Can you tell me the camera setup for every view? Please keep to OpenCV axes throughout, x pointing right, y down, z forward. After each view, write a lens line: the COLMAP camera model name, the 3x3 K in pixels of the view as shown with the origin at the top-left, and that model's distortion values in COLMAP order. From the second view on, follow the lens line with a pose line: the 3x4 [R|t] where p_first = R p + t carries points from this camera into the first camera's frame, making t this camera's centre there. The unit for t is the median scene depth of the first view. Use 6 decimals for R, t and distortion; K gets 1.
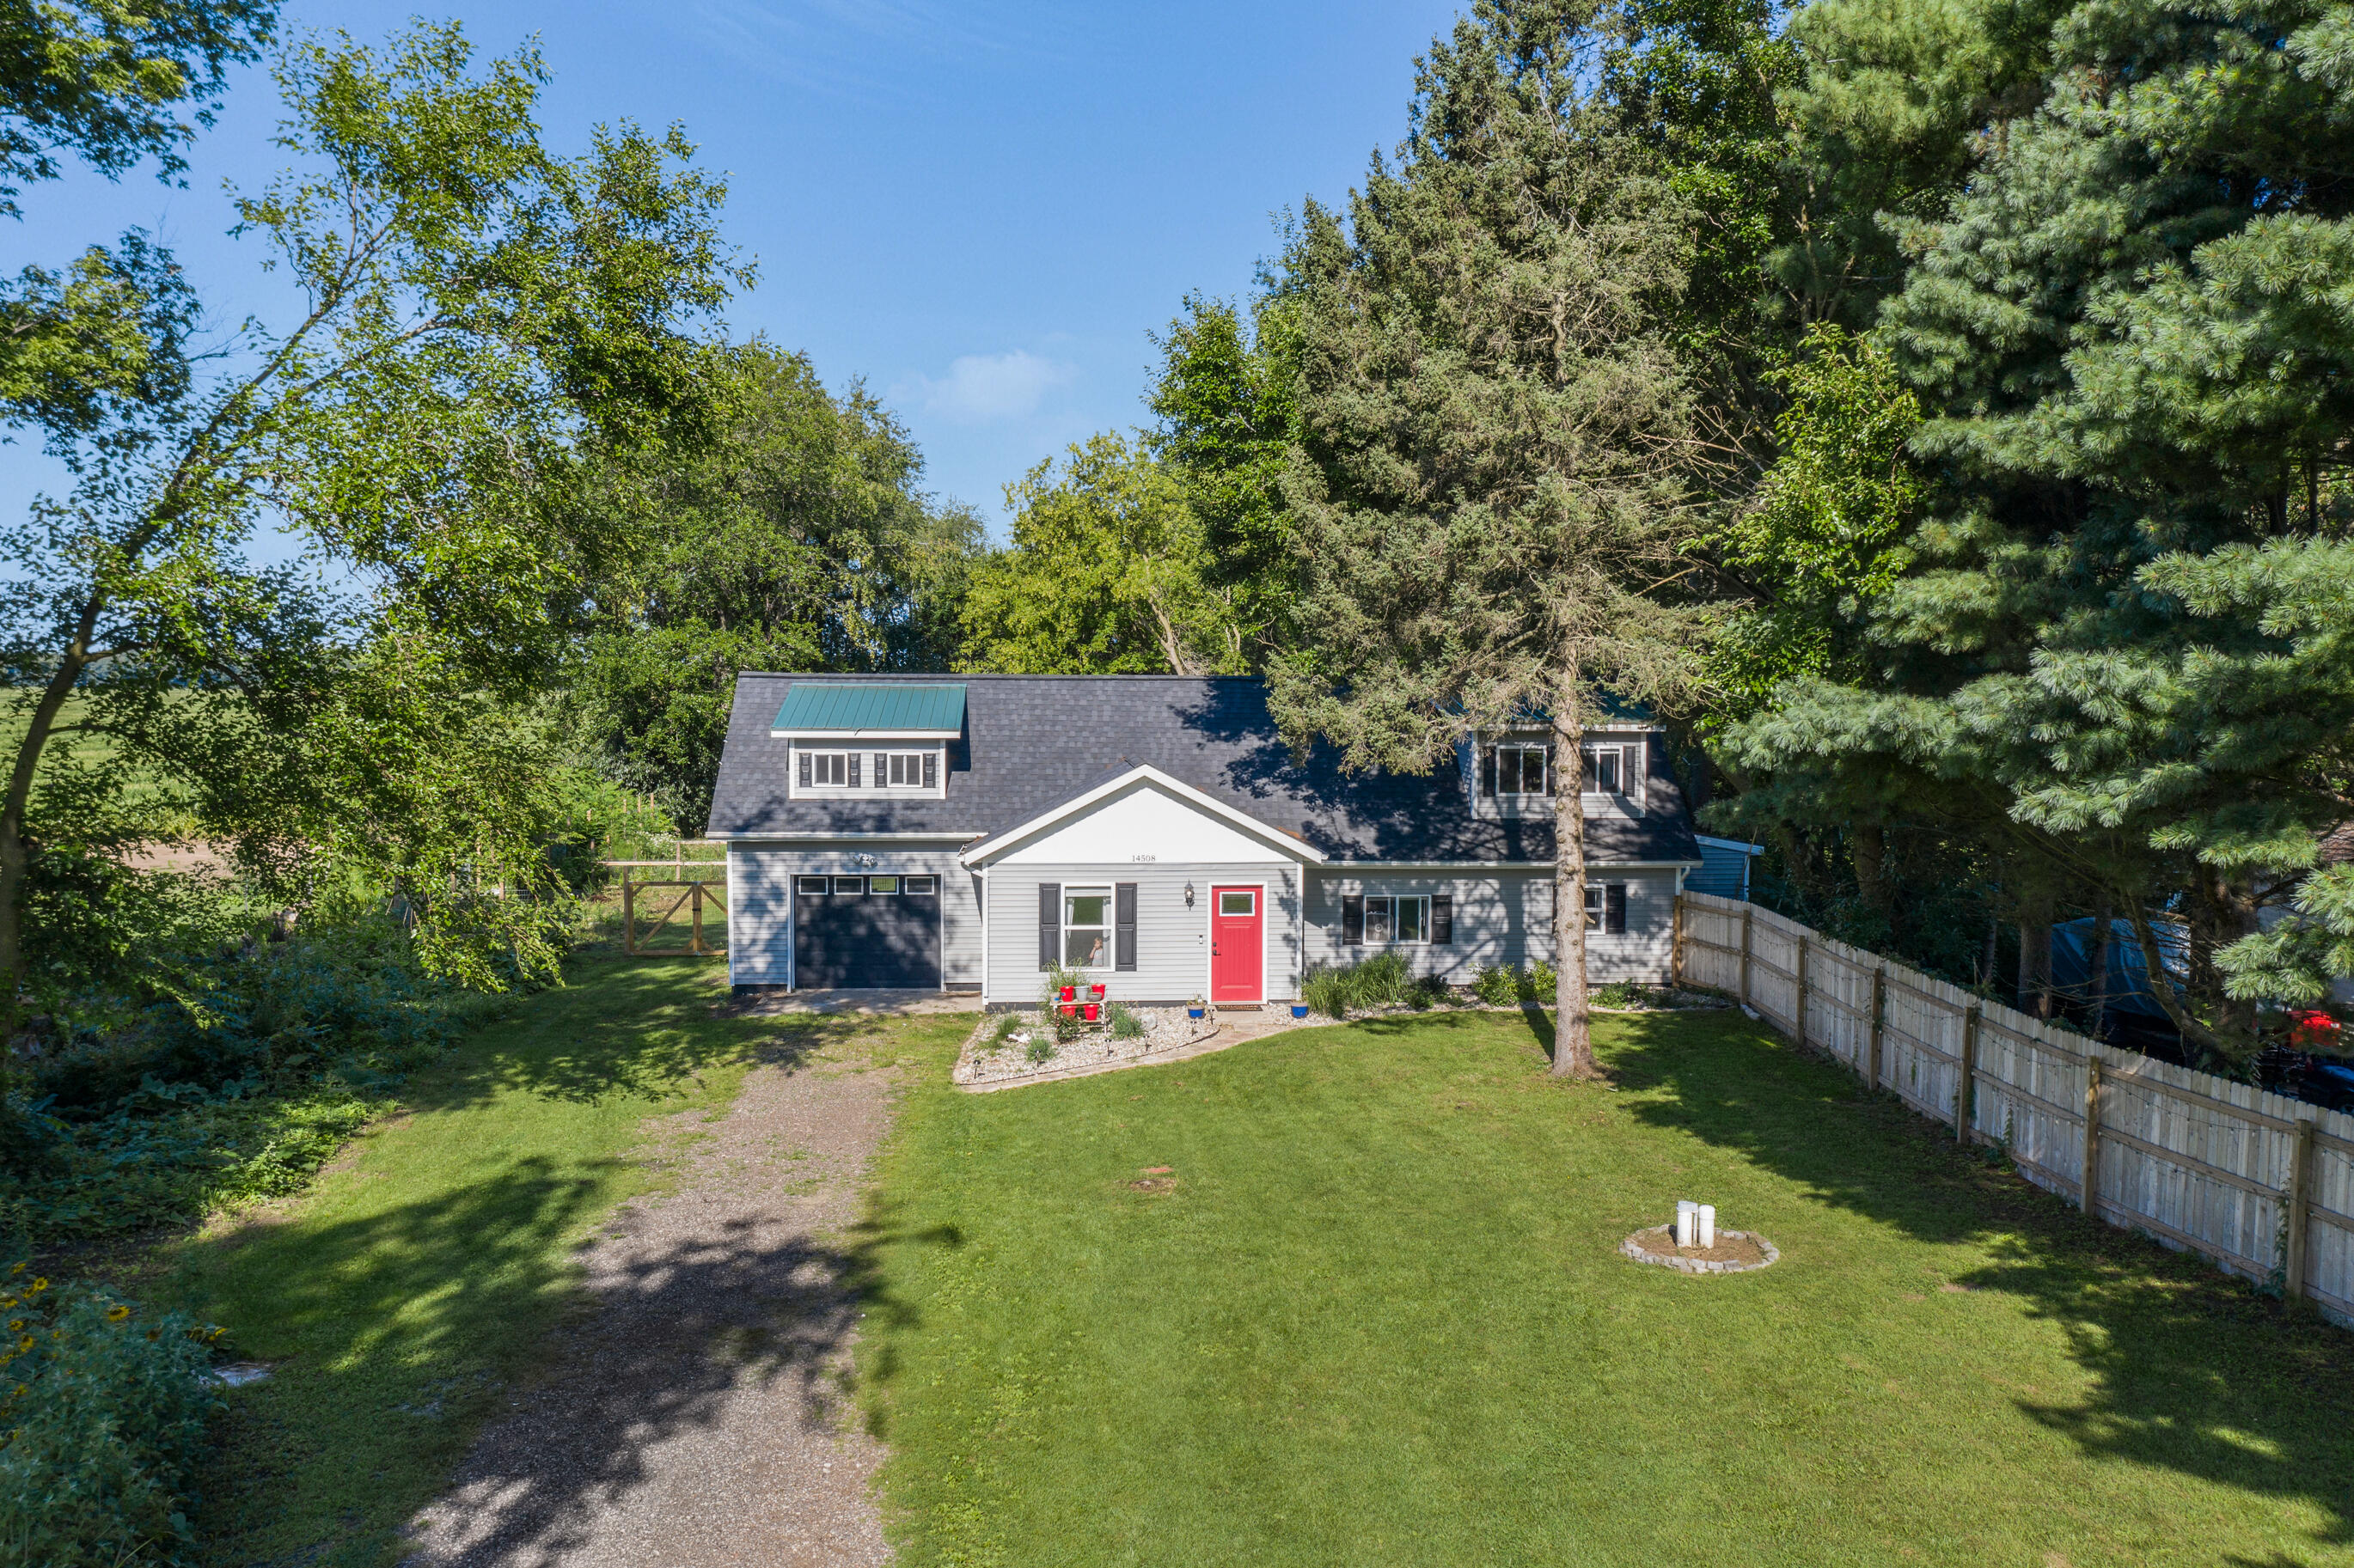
lens RADIAL K [[1877.6, 0, 1180.2], [0, 1877.6, 783.9], [0, 0, 1]] dist [-0.015640, 0.006429]
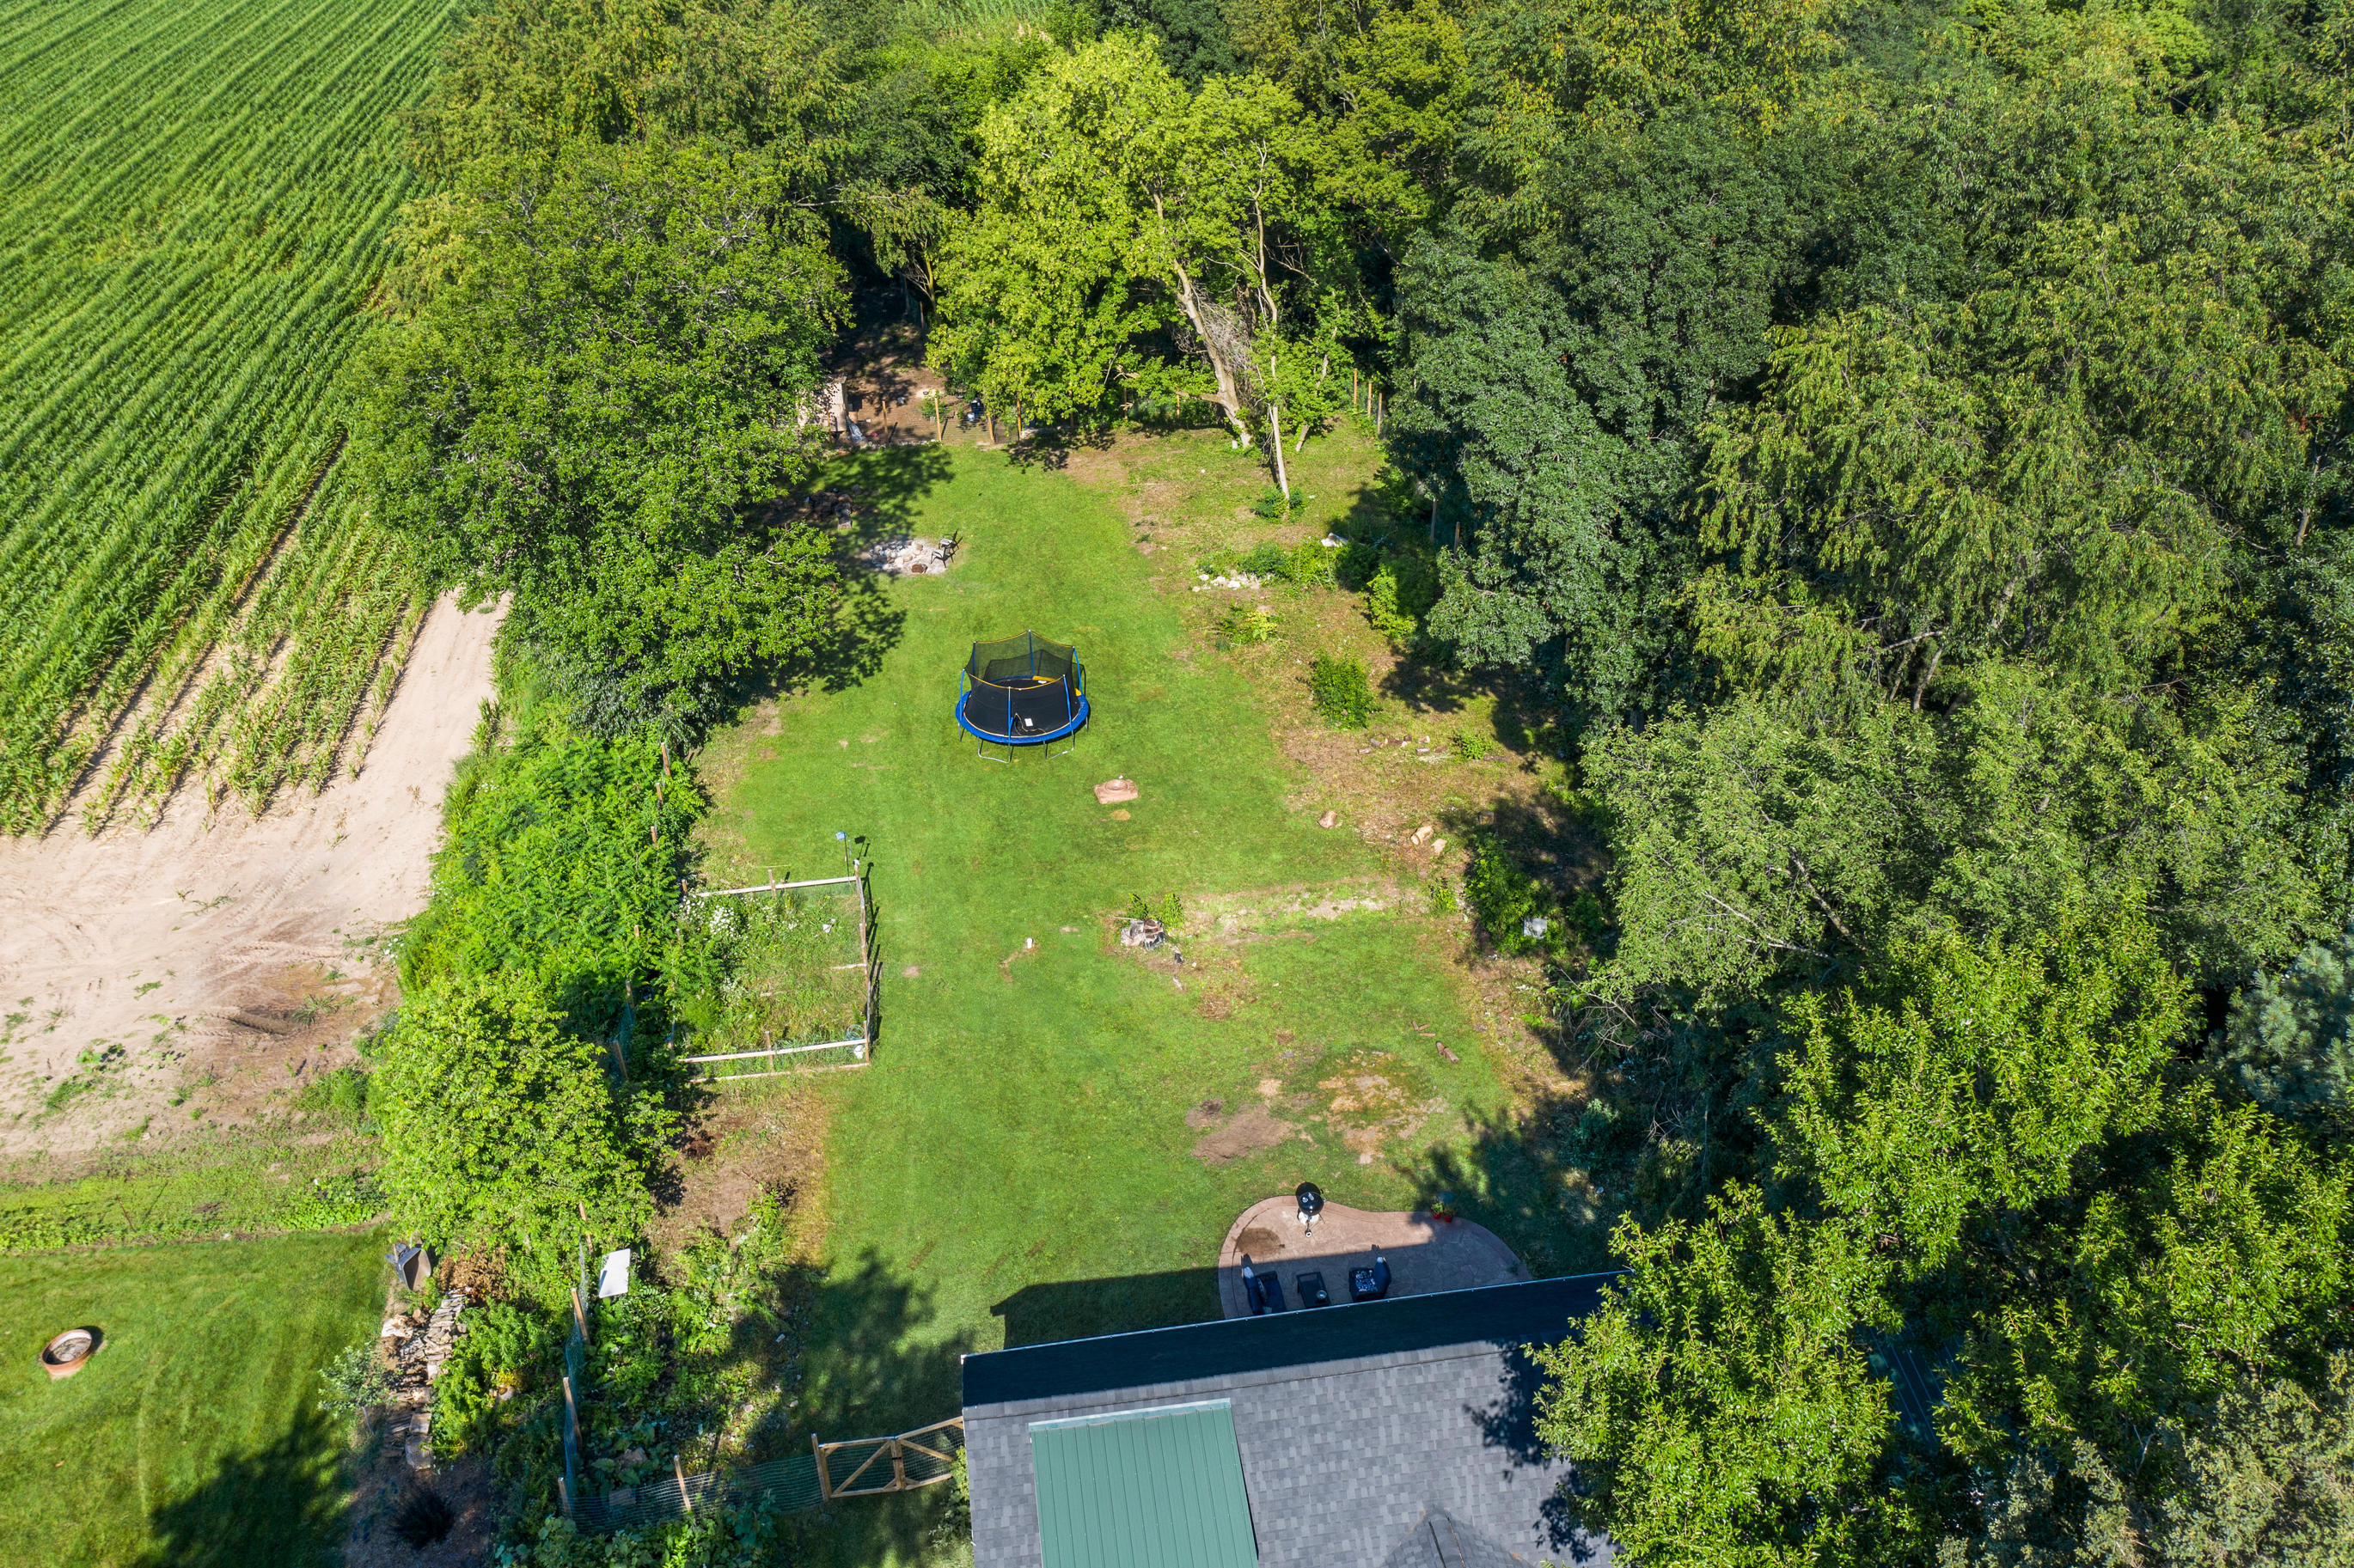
lens RADIAL K [[1877.6, 0, 1175.6], [0, 1877.6, 776.5], [0, 0, 1]] dist [-0.015640, 0.006429]
pose [[0.996858, -0.054808, 0.057185, -0.073096], [0.020307, 0.874663, 0.484306, -0.304348], [-0.076562, -0.481623, 0.873028, 0.166203]]
